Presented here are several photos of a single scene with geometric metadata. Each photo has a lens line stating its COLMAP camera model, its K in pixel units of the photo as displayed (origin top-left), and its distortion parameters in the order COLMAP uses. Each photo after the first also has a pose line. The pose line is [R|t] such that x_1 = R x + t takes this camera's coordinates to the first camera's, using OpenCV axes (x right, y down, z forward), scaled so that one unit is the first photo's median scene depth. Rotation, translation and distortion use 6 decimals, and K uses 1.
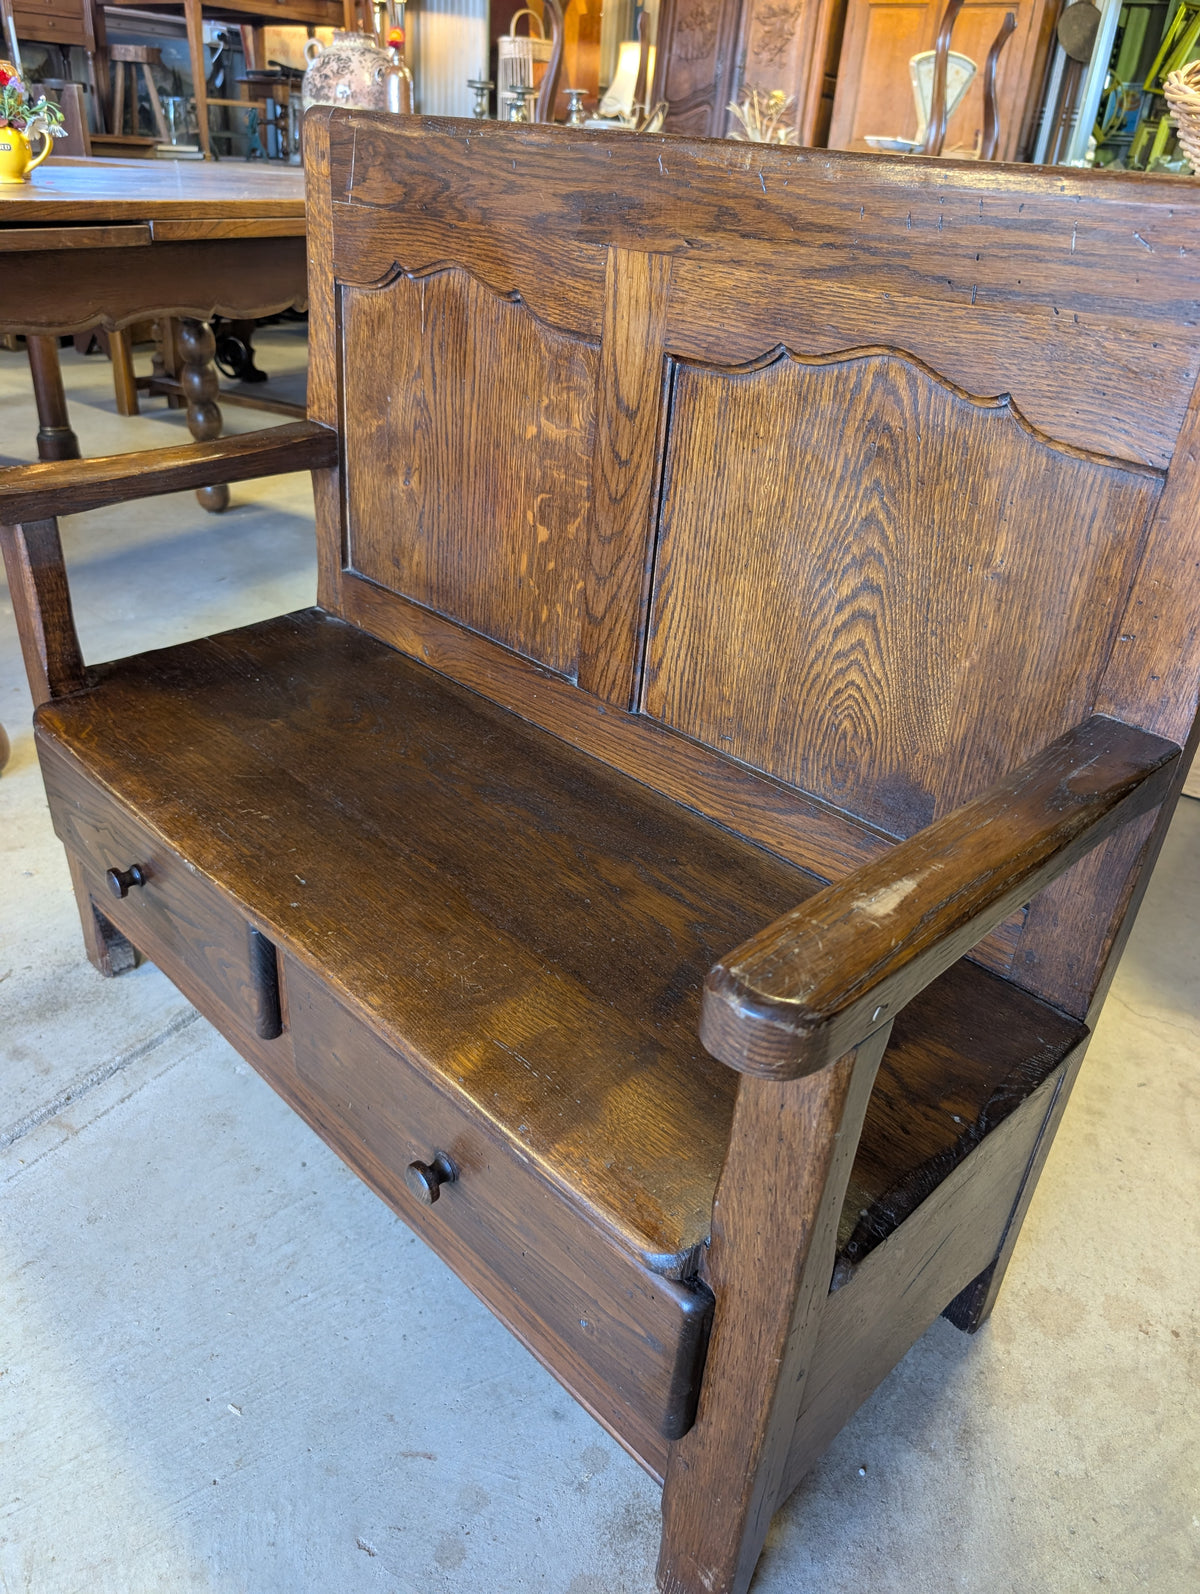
lens RADIAL K [[1177.0, 0, 577.7], [0, 1177.0, 783.7], [0, 0, 1]] dist [-0.007981, 0.000533]
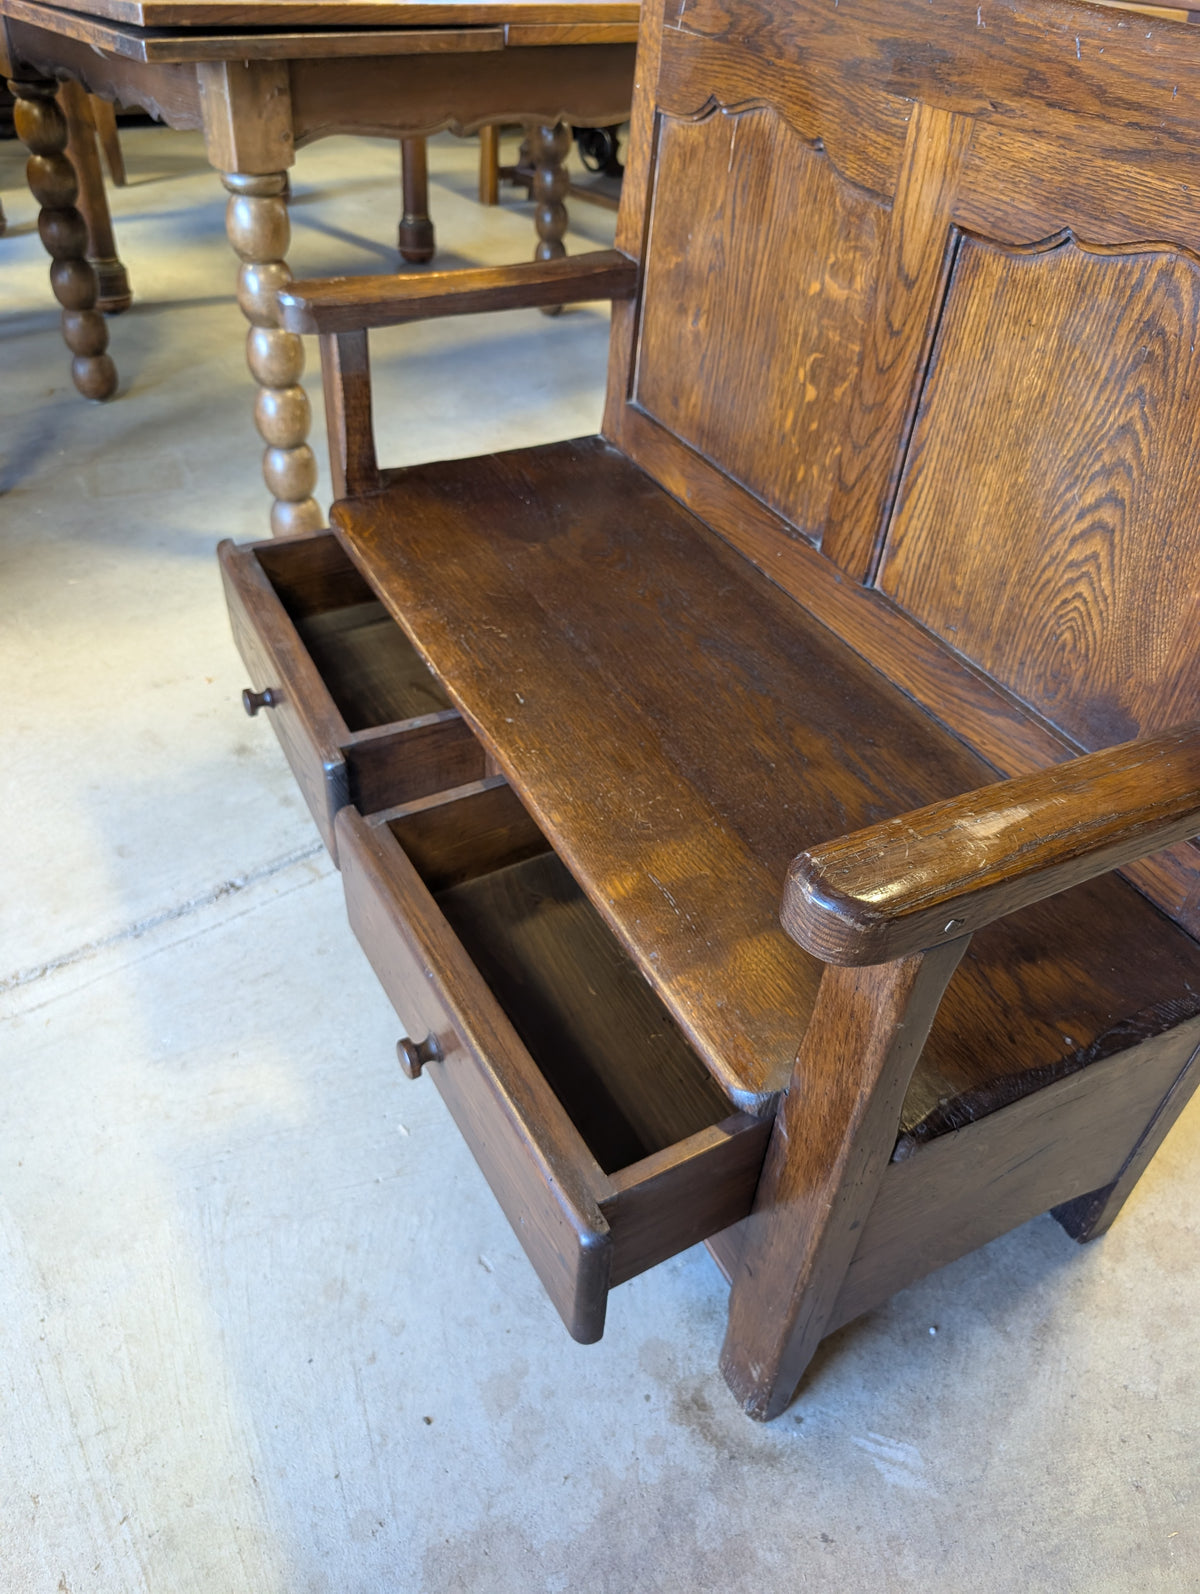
lens RADIAL K [[1177.0, 0, 586.0], [0, 1177.0, 770.5], [0, 0, 1]] dist [-0.007981, 0.000533]
pose [[0.955771, 0.182985, -0.230256, 0.087317], [-0.148994, 0.976237, 0.157358, -0.033541], [0.253579, -0.116092, 0.960323, -0.049771]]
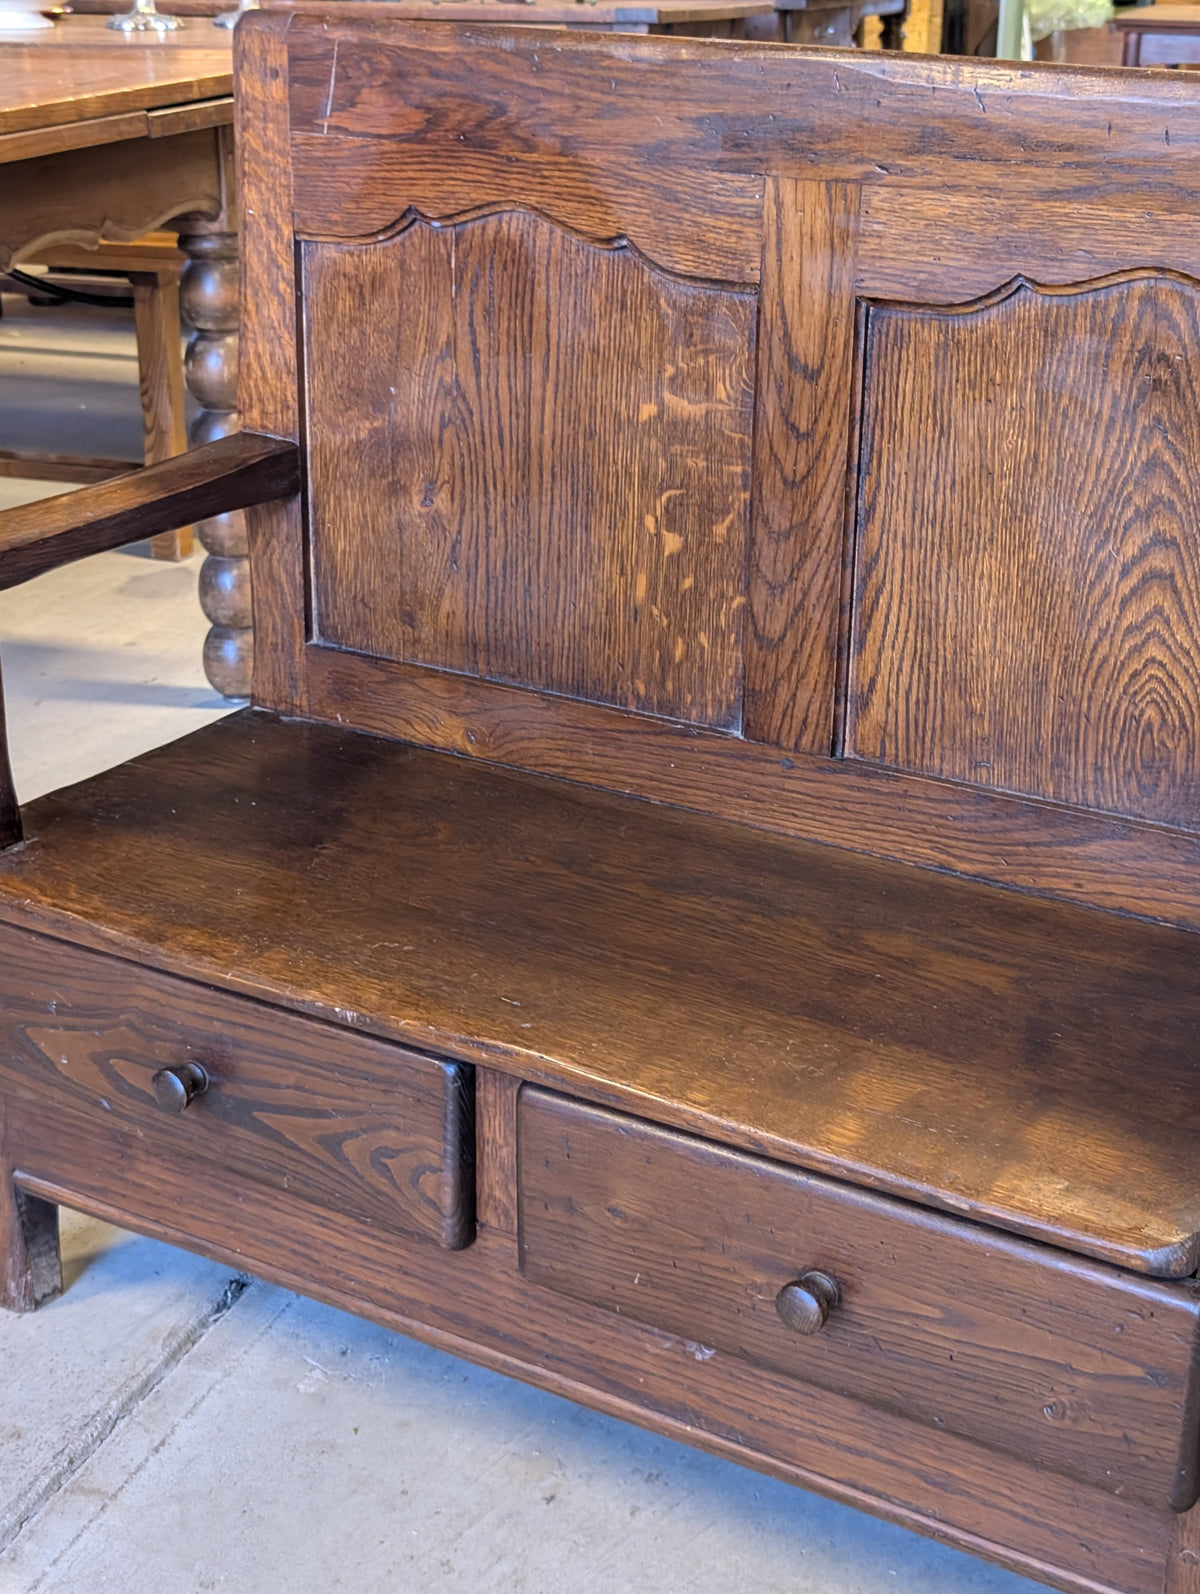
lens RADIAL K [[2565.4, 0, 570.0], [0, 2565.4, 821.4], [0, 0, 1]] dist [0.043314, 0.000000]
pose [[0.974137, -0.131002, 0.184105, -0.474149], [0.154547, 0.980680, -0.119925, 0.165420], [-0.164838, 0.145276, 0.975563, -0.623724]]
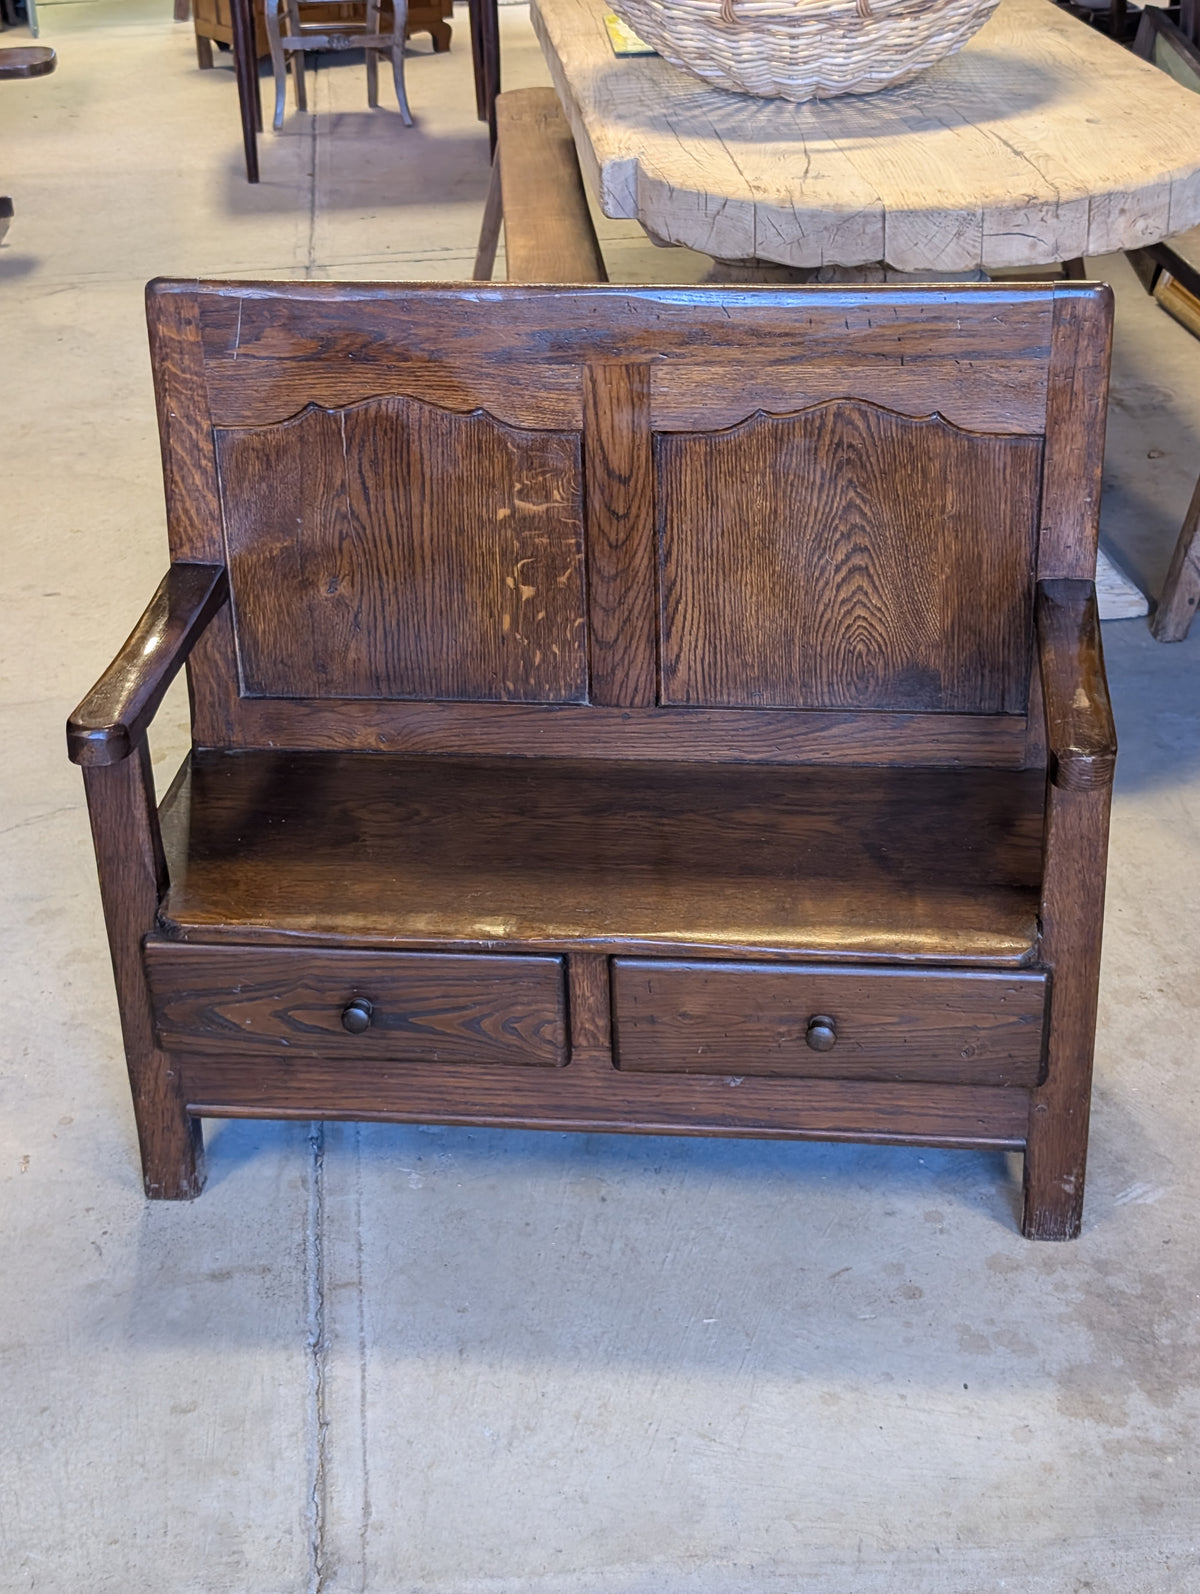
lens RADIAL K [[2565.4, 0, 609.5], [0, 2565.4, 782.2], [0, 0, 1]] dist [0.043314, 0.000000]
pose [[0.766904, -0.362021, 0.529905, -1.550124], [0.379850, 0.921593, 0.079878, -0.241793], [-0.517274, 0.140026, 0.844287, -1.277355]]
